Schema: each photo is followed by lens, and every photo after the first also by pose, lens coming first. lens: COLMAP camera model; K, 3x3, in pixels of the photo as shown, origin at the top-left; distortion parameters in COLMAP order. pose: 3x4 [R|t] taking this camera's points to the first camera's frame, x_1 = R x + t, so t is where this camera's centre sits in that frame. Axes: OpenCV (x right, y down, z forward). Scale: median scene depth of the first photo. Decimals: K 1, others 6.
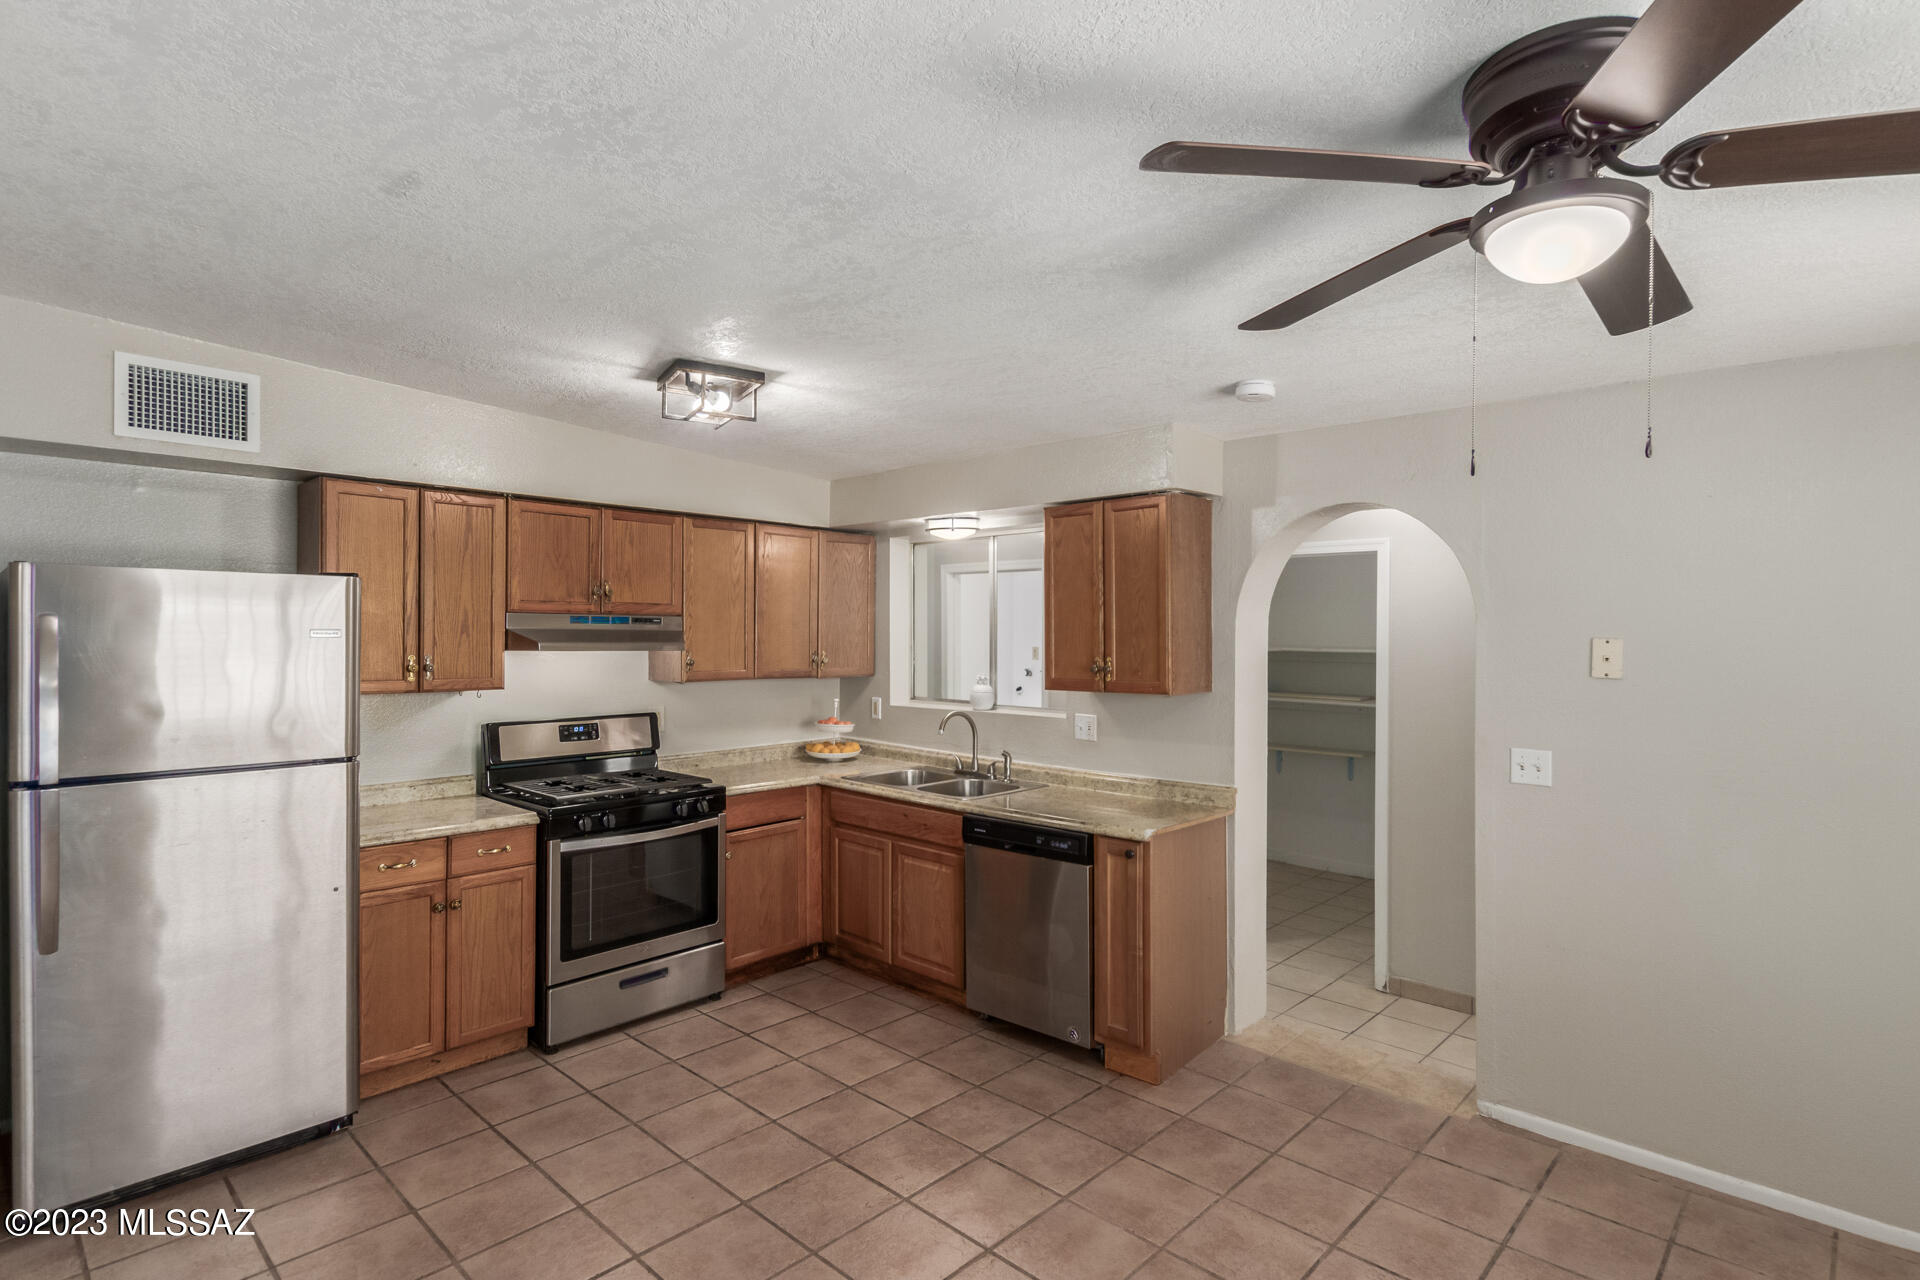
lens RADIAL K [[954.4, 0, 963.7], [0, 954.4, 634.0], [0, 0, 1]] dist [-0.000047, 0.000730]
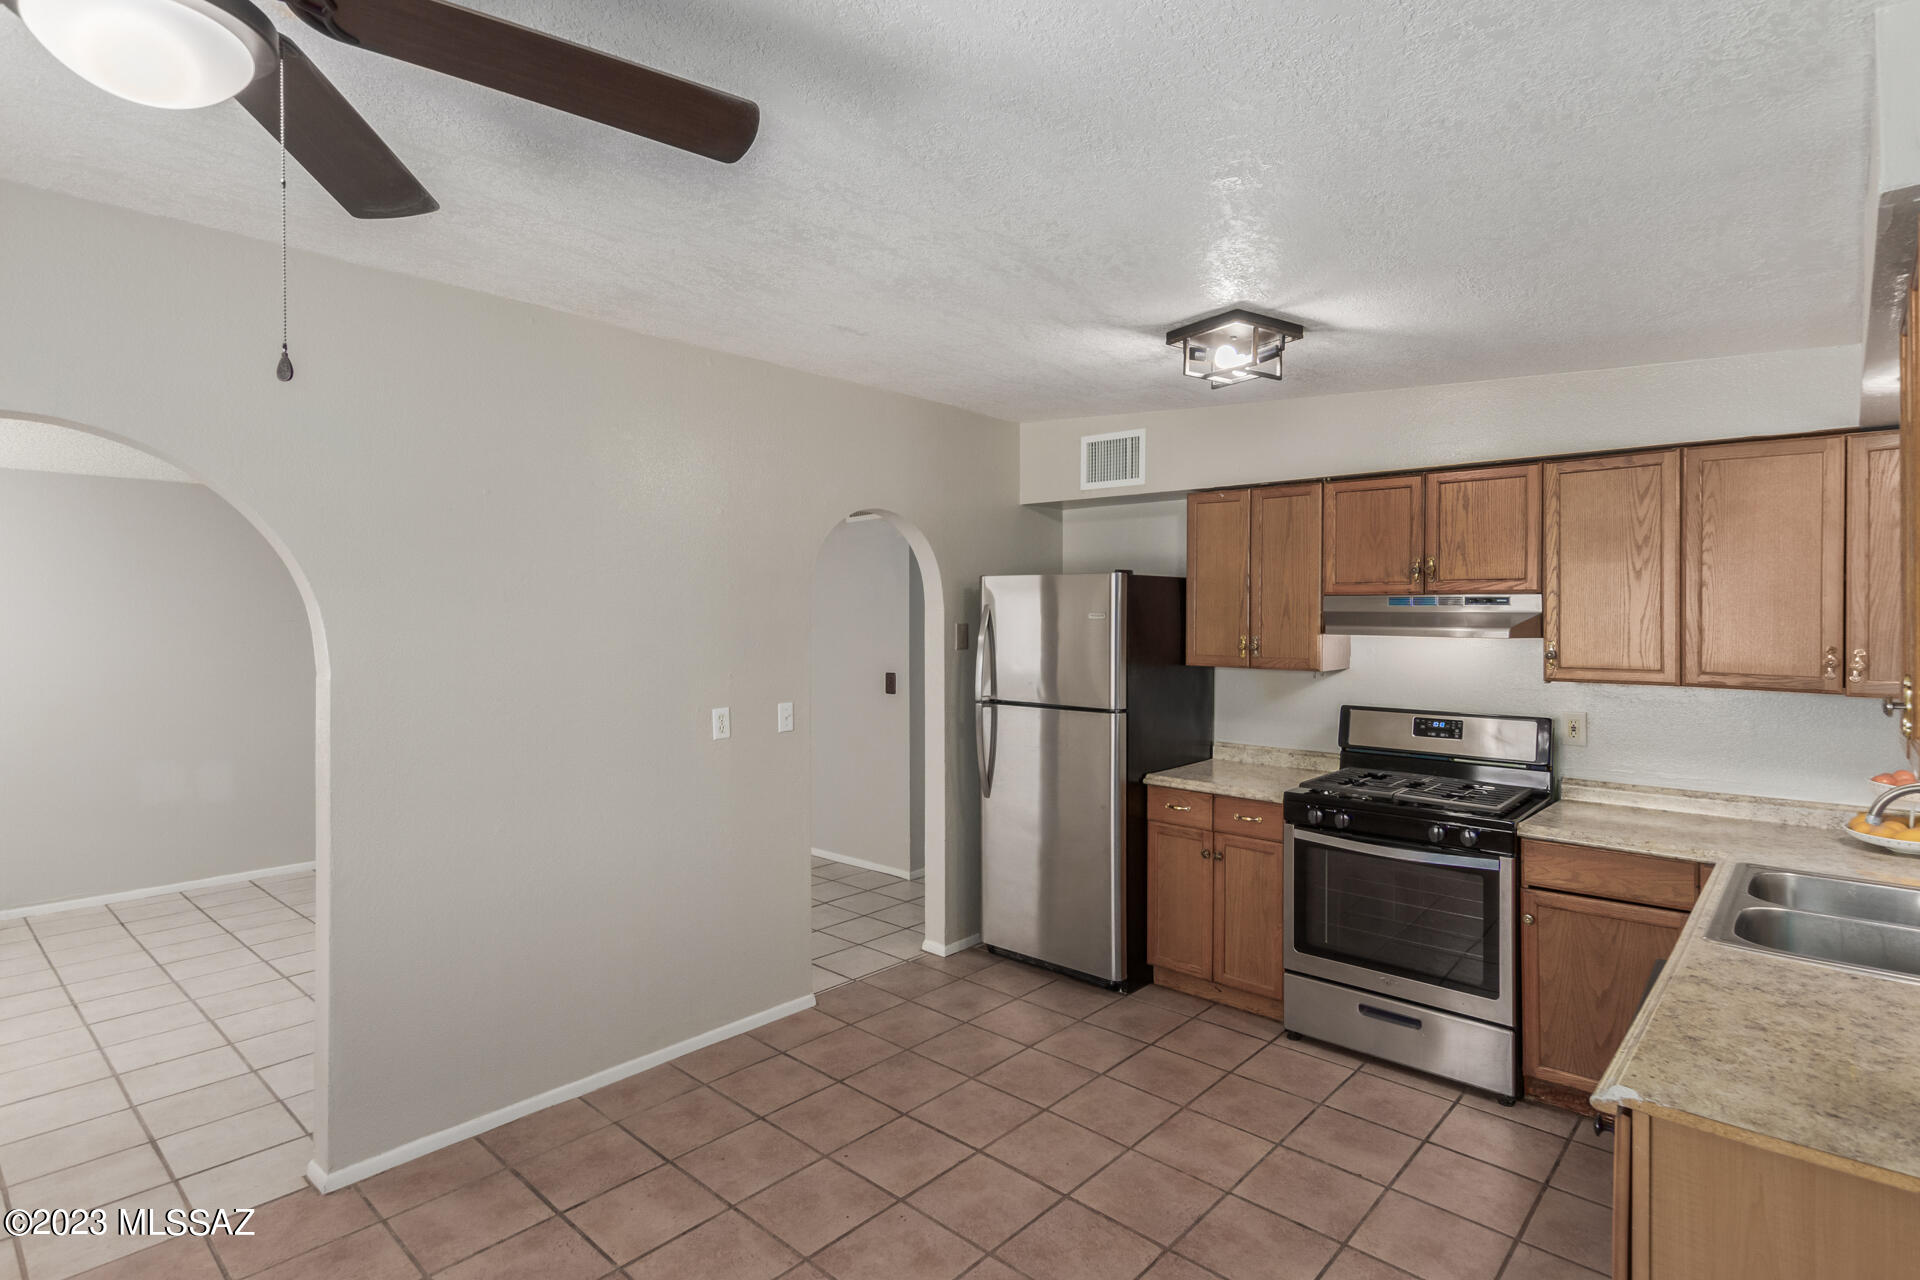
lens RADIAL K [[954.4, 0, 999.8], [0, 954.4, 619.0], [0, 0, 1]] dist [-0.000047, 0.000730]
pose [[0.026317, 0.003124, -0.999649, 0.525738], [-0.001734, 0.999994, 0.003080, -0.000336], [0.999652, 0.001652, 0.026323, 0.636344]]
